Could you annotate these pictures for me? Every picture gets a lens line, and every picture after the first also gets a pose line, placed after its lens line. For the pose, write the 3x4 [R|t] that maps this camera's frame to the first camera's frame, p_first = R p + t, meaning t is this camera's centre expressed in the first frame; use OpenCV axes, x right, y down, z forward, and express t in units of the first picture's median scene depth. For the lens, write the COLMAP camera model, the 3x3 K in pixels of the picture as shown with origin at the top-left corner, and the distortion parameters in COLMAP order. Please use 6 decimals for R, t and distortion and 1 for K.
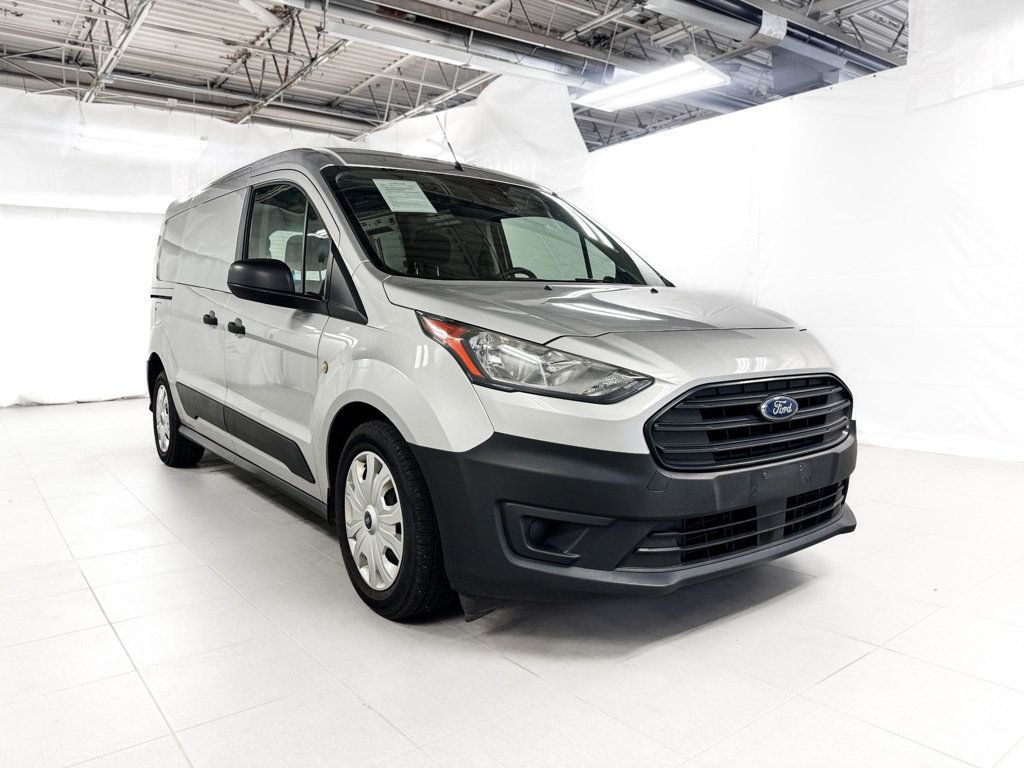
lens RADIAL K [[725.0, 0, 510.4], [0, 725.0, 382.5], [0, 0, 1]] dist [0.025841, -0.022986]
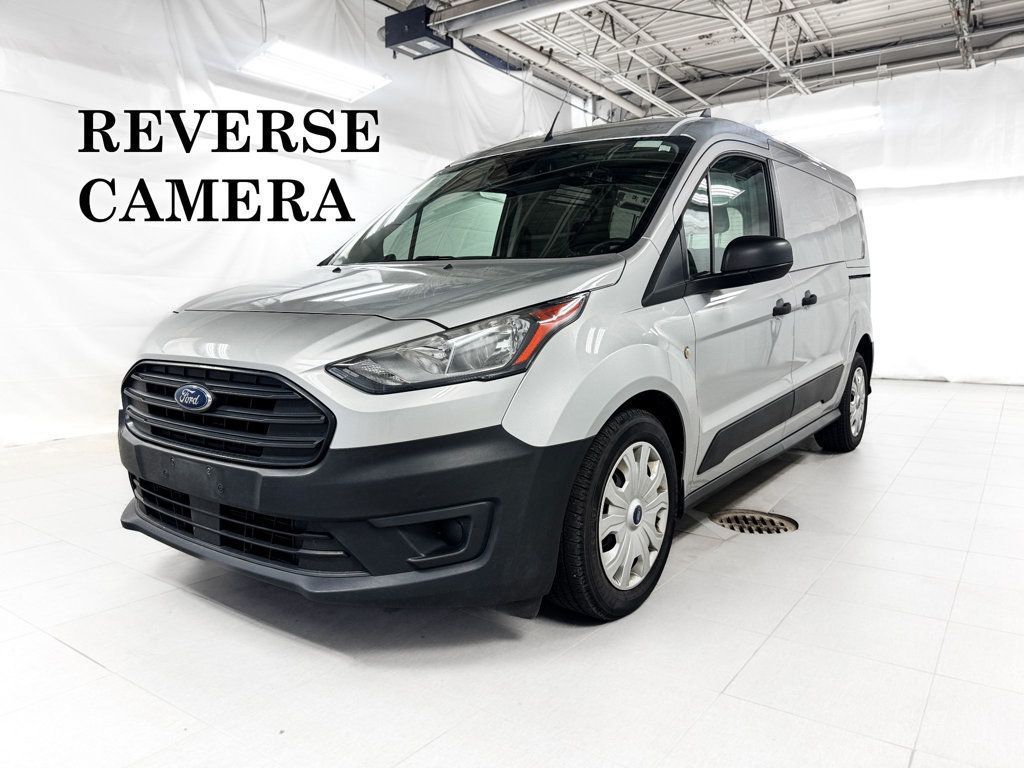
lens RADIAL K [[725.0, 0, 504.3], [0, 725.0, 383.4], [0, 0, 1]] dist [0.025841, -0.022986]
pose [[0.307282, 0.117840, -0.944294, 1.304778], [-0.090432, 0.991429, 0.094295, -0.101469], [0.947312, 0.056419, 0.315305, 1.034437]]
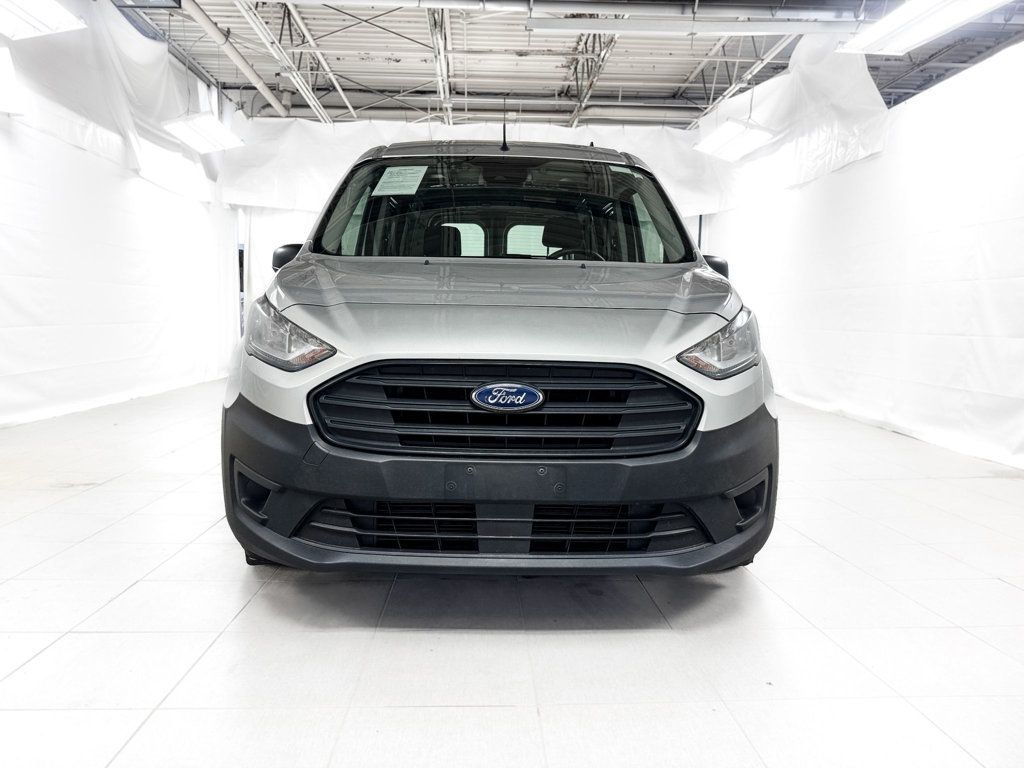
lens RADIAL K [[725.0, 0, 505.2], [0, 725.0, 387.0], [0, 0, 1]] dist [0.025841, -0.022986]
pose [[0.821636, 0.080989, -0.564229, 0.807305], [-0.075294, 0.996602, 0.033408, -0.003949], [0.565018, 0.015033, 0.824942, 0.286798]]
